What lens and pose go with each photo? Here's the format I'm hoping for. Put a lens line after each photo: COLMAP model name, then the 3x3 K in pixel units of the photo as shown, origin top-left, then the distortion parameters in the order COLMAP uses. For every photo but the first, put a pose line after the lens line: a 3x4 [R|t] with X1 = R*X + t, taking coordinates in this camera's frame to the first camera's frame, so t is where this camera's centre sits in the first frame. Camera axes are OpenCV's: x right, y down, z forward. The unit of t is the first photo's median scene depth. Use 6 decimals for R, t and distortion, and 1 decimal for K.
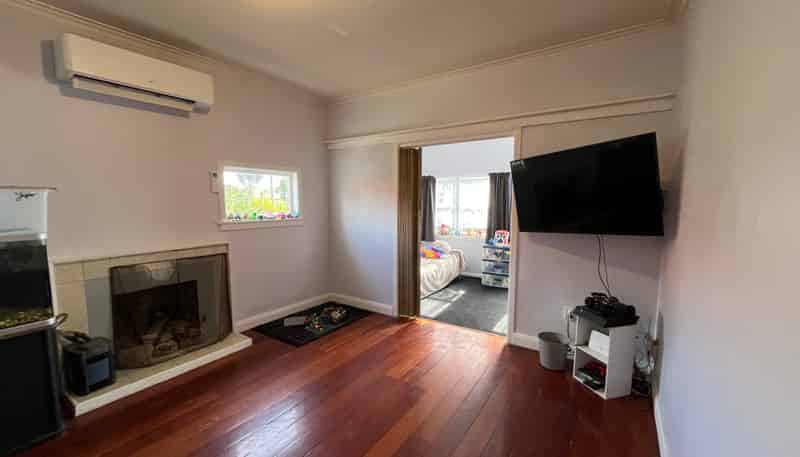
lens RADIAL K [[324.2, 0, 399.9], [0, 324.2, 227.8], [0, 0, 1]] dist [-0.000585, 0.000196]
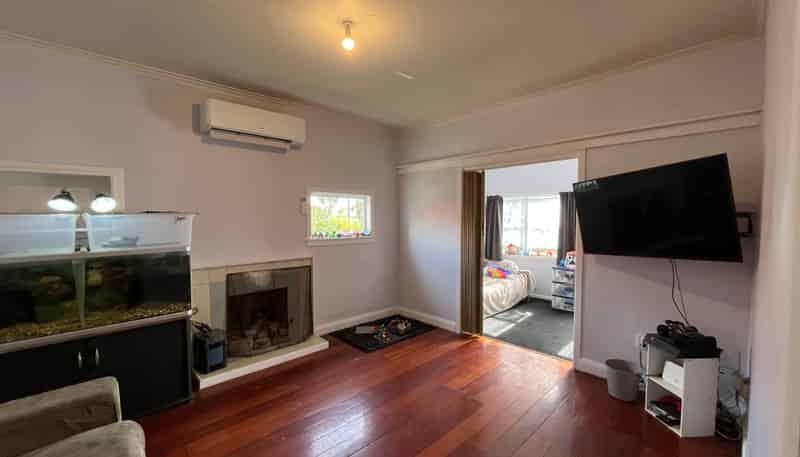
lens RADIAL K [[324.2, 0, 400.3], [0, 324.2, 228.0], [0, 0, 1]] dist [-0.000585, 0.000196]
pose [[0.976592, 0.007303, -0.214974, 0.027493], [-0.018899, 0.998472, -0.051934, -0.003013], [0.214267, 0.054781, 0.975238, -0.070460]]
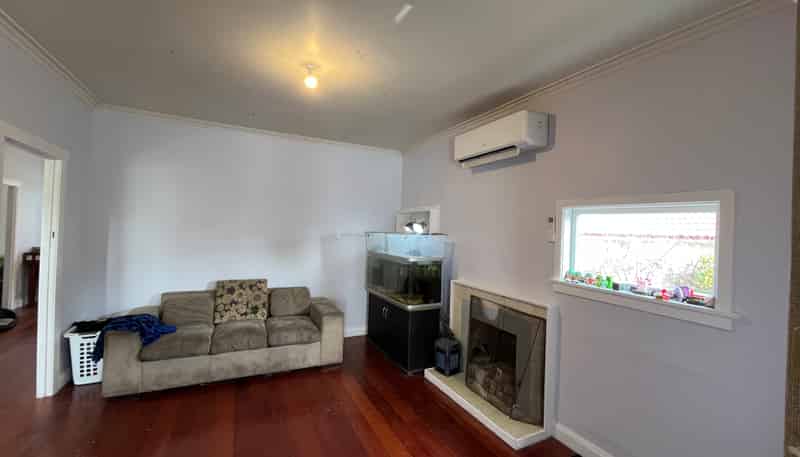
lens RADIAL K [[324.2, 0, 399.0], [0, 324.2, 228.8], [0, 0, 1]] dist [-0.000585, 0.000196]
pose [[-0.488249, -0.023786, -0.872380, 0.279334], [-0.121231, 0.991785, 0.040808, -0.112233], [0.864243, 0.125685, -0.487122, 0.937799]]
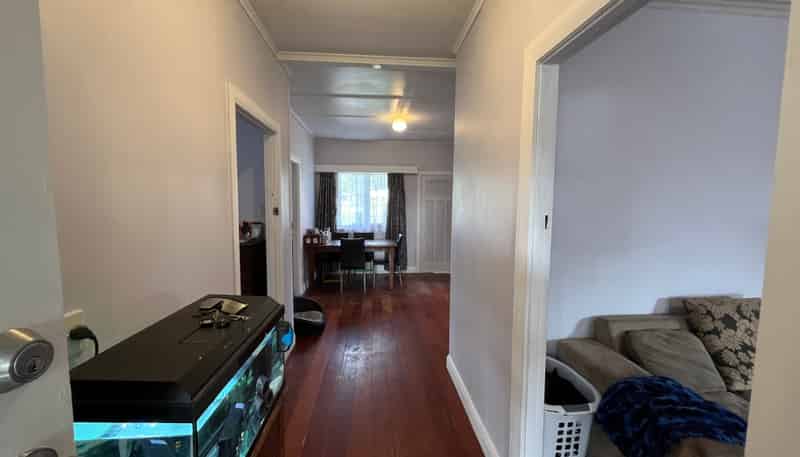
lens RADIAL K [[324.2, 0, 402.1], [0, 324.2, 229.7], [0, 0, 1]] dist [-0.000585, 0.000196]
pose [[-0.770442, 0.046699, -0.635797, 0.381741], [-0.071027, 0.984816, 0.158404, -0.005760], [0.633541, 0.167200, -0.755427, 0.032668]]
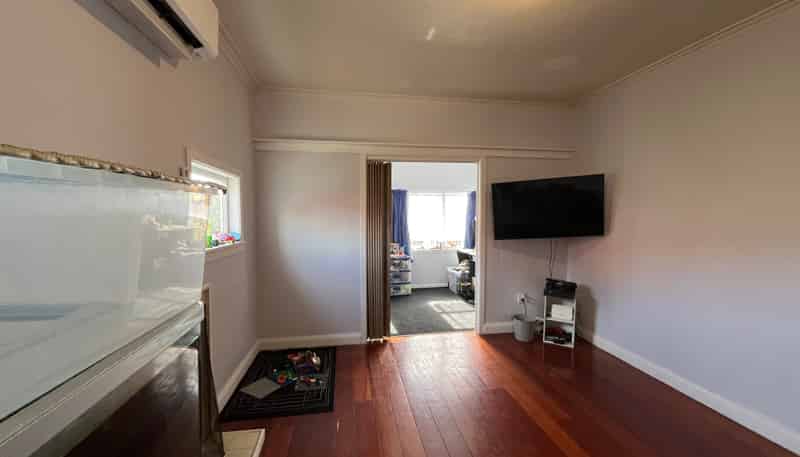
lens RADIAL K [[324.2, 0, 400.1], [0, 324.2, 228.2], [0, 0, 1]] dist [-0.000585, 0.000196]
pose [[0.722856, -0.032355, 0.690241, -0.609679], [0.064490, 0.997702, -0.020770, -0.024511], [-0.687982, 0.059528, 0.723282, 0.279783]]
